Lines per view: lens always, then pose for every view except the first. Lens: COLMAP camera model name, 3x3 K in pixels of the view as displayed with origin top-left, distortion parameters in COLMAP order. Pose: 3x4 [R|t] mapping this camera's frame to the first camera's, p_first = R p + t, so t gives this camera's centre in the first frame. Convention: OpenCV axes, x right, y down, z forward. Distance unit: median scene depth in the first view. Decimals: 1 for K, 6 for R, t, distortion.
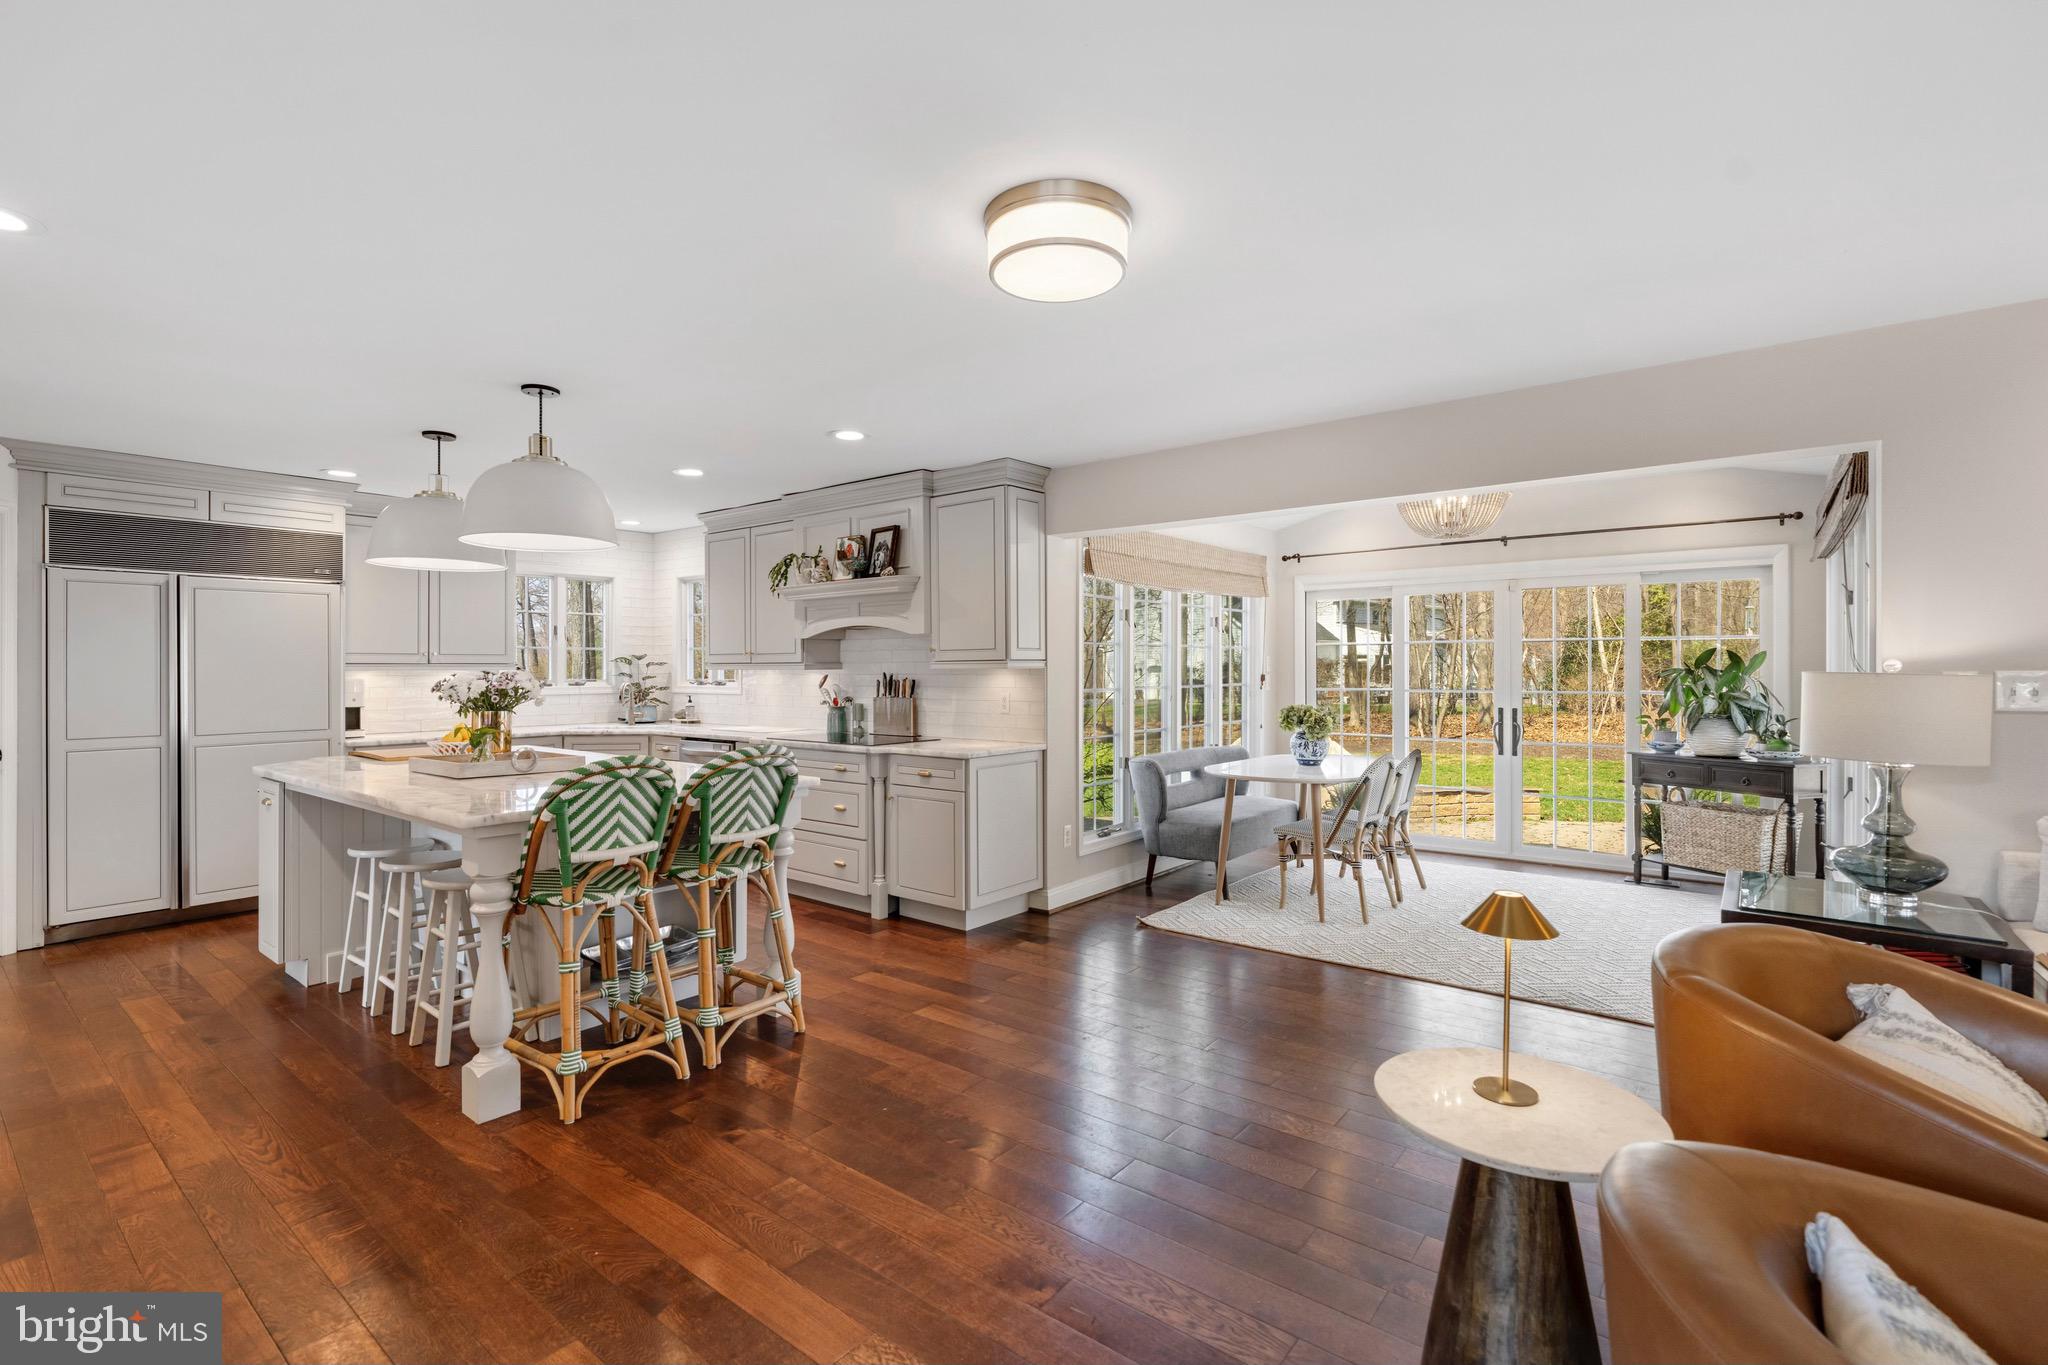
lens RADIAL K [[937.0, 0, 1021.8], [0, 937.0, 674.9], [0, 0, 1]] dist [0.000870, 0.000052]
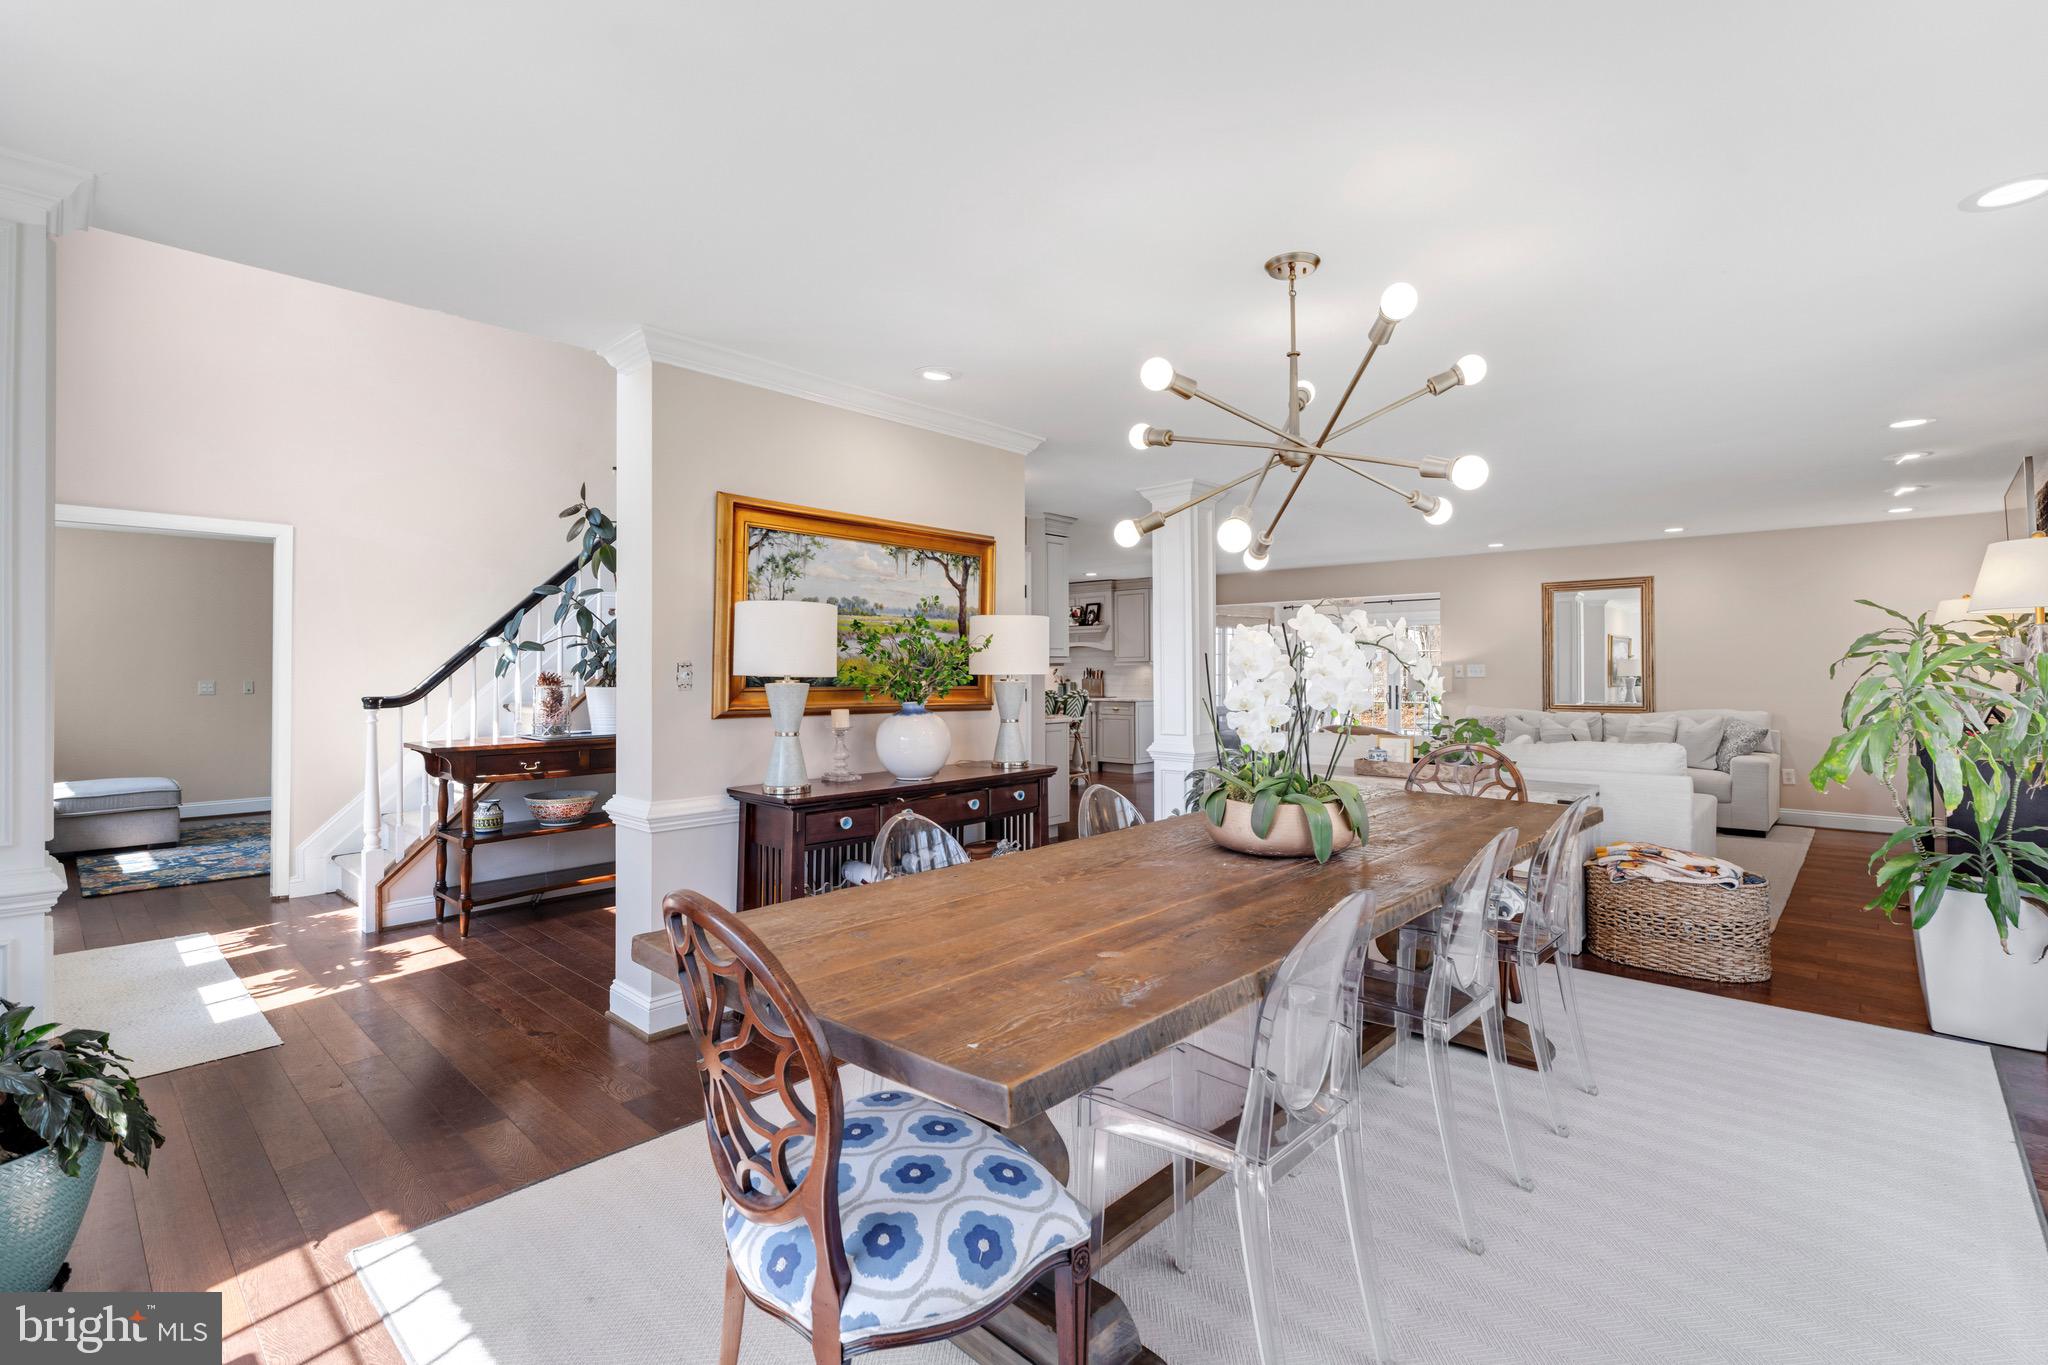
lens RADIAL K [[937.0, 0, 1024.4], [0, 937.0, 674.7], [0, 0, 1]] dist [0.000870, 0.000052]
pose [[0.997155, 0.001149, -0.075376, -0.143146], [-0.001732, 0.999969, -0.007667, 0.034227], [0.075365, 0.007776, 0.997126, -1.304147]]
